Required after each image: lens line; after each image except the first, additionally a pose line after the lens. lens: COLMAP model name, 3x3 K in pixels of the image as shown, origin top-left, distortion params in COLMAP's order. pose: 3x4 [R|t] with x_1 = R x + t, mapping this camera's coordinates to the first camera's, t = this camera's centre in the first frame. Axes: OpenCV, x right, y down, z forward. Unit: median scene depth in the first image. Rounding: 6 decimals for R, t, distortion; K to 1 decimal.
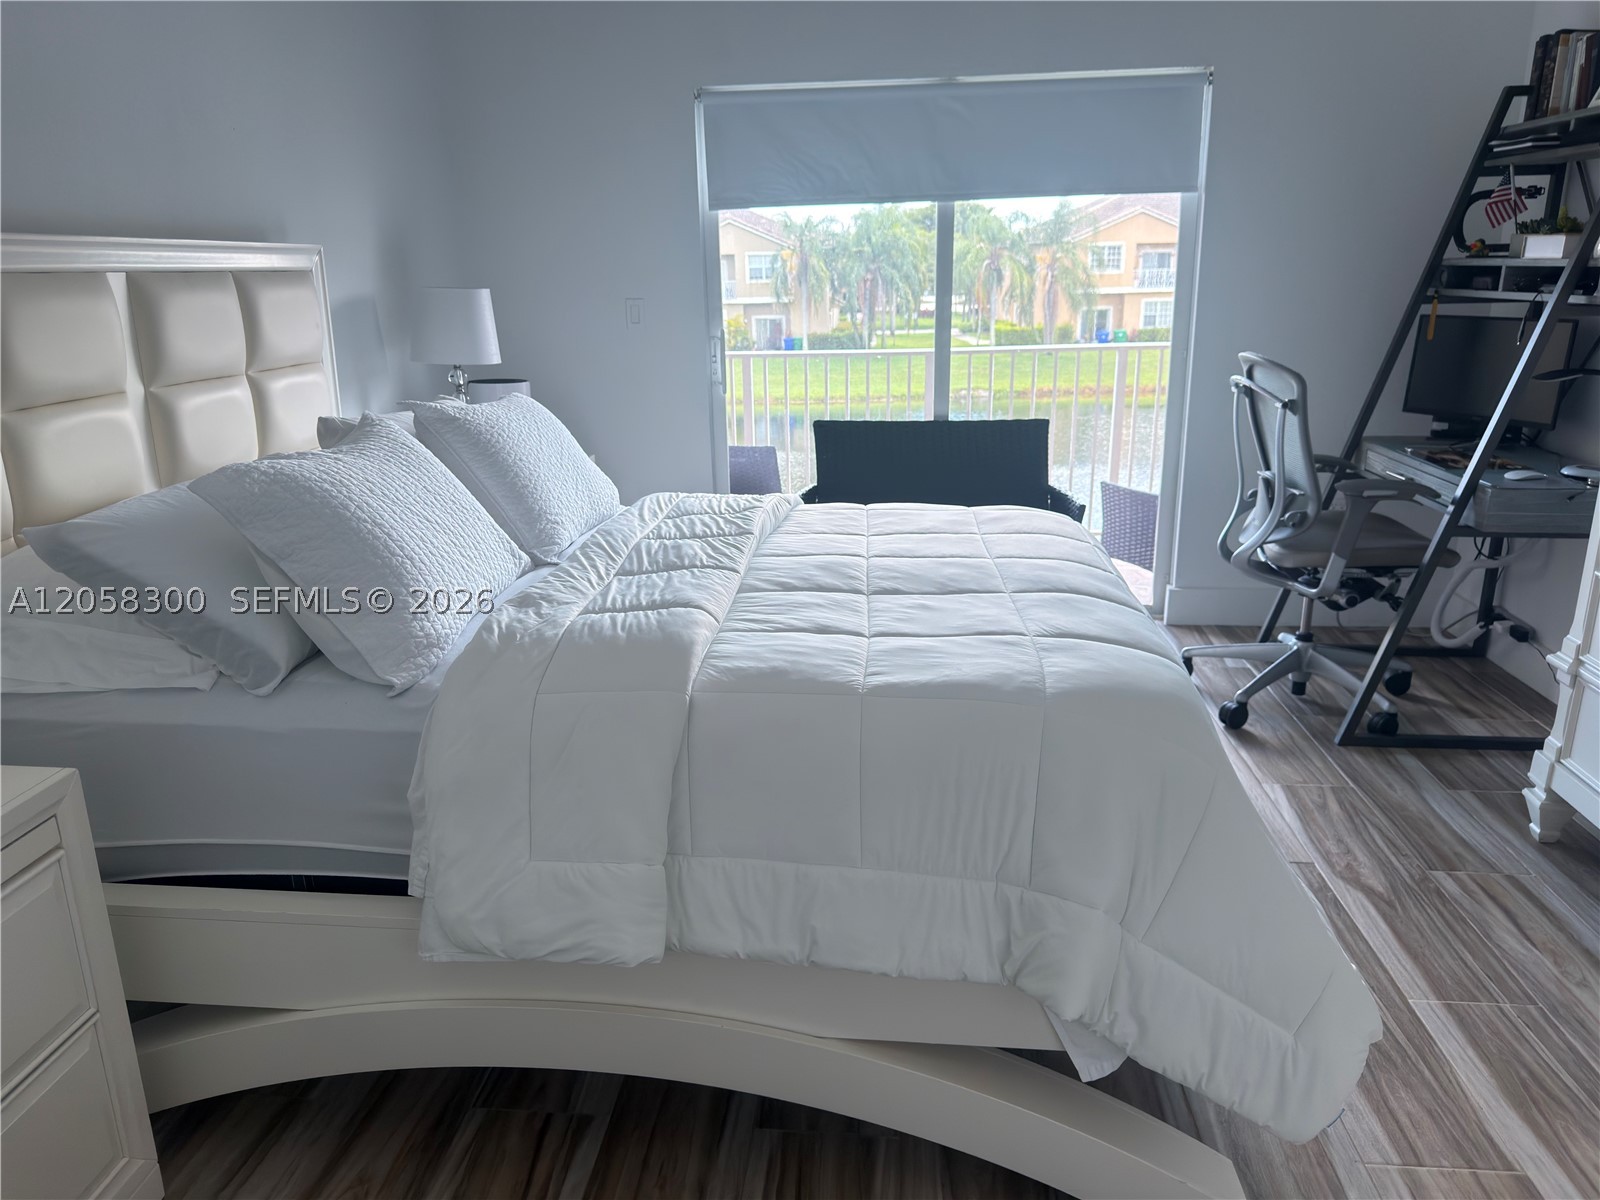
lens RADIAL K [[1150.8, 0, 803.7], [0, 1150.8, 608.6], [0, 0, 1]] dist [0.039107, -0.047885]
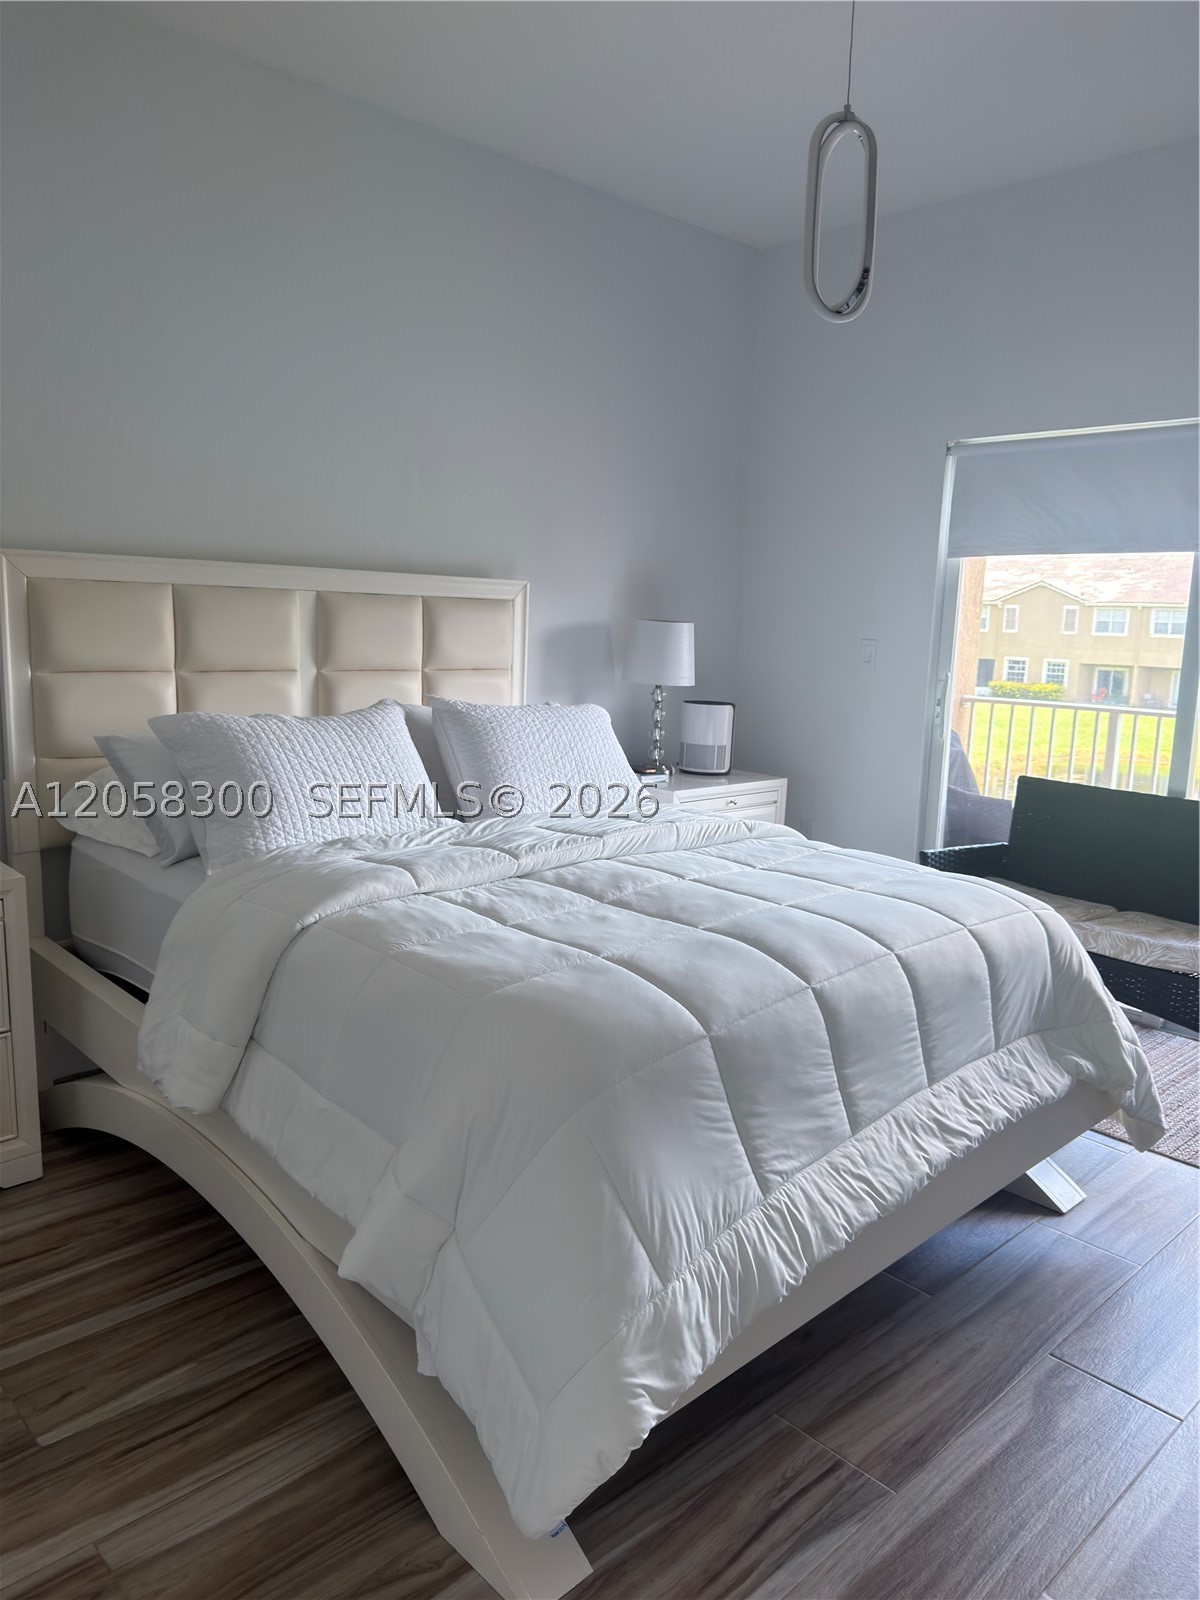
lens RADIAL K [[1150.8, 0, 604.7], [0, 1150.8, 797.3], [0, 0, 1]] dist [0.039107, -0.047885]
pose [[0.744700, 0.143464, -0.651797, 0.786833], [-0.227836, 0.972601, -0.046237, -0.061921], [0.627306, 0.182936, 0.756982, 0.199403]]
